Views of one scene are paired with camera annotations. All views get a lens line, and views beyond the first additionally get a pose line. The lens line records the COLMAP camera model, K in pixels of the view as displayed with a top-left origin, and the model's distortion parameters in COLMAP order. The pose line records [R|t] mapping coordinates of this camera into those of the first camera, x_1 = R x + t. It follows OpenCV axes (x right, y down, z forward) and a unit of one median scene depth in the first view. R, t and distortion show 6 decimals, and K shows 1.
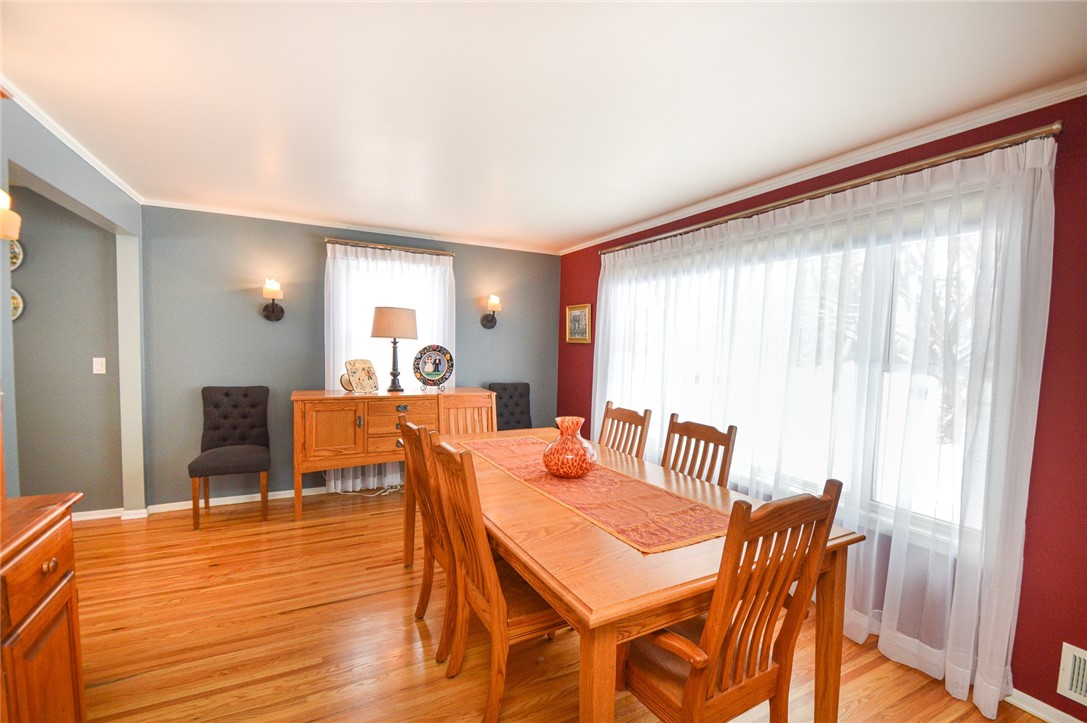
lens RADIAL K [[490.5, 0, 540.7], [0, 490.5, 352.5], [0, 0, 1]] dist [0.007940, -0.009304]
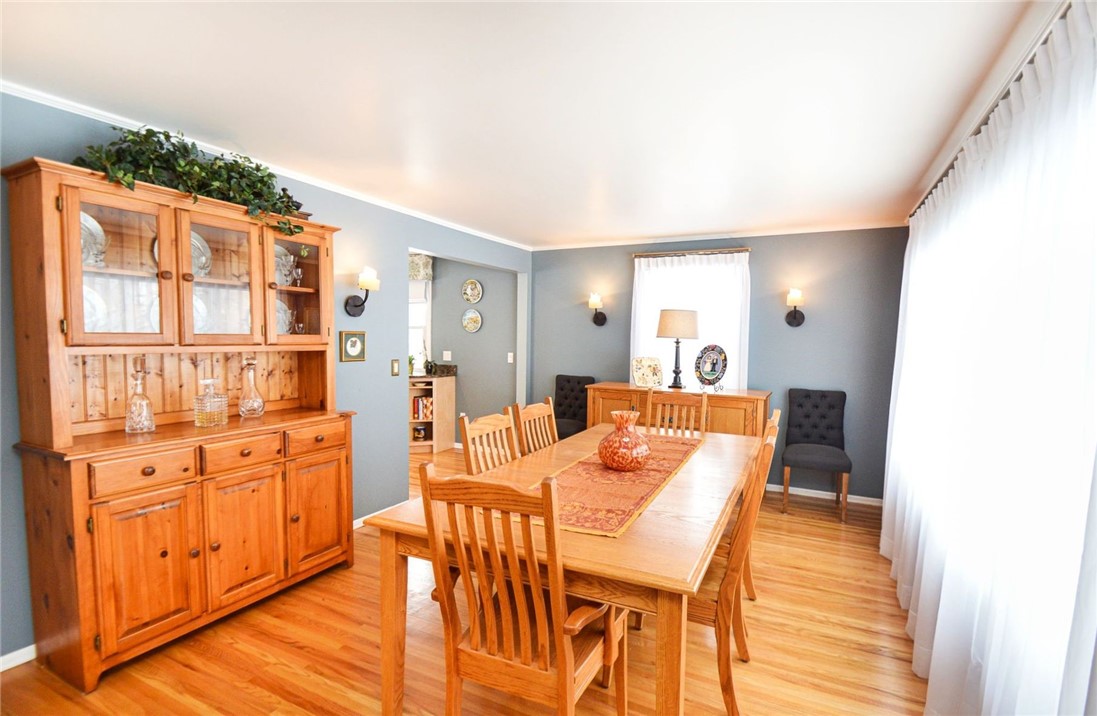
lens RADIAL K [[520.0, 0, 581.5], [0, 520.0, 357.1], [0, 0, 1]] dist [-0.002329, 0.000352]
pose [[0.585839, 0.016497, -0.810260, 0.502242], [-0.018364, 0.999806, 0.007079, 0.007571], [0.810220, 0.010732, 0.586028, 0.169204]]
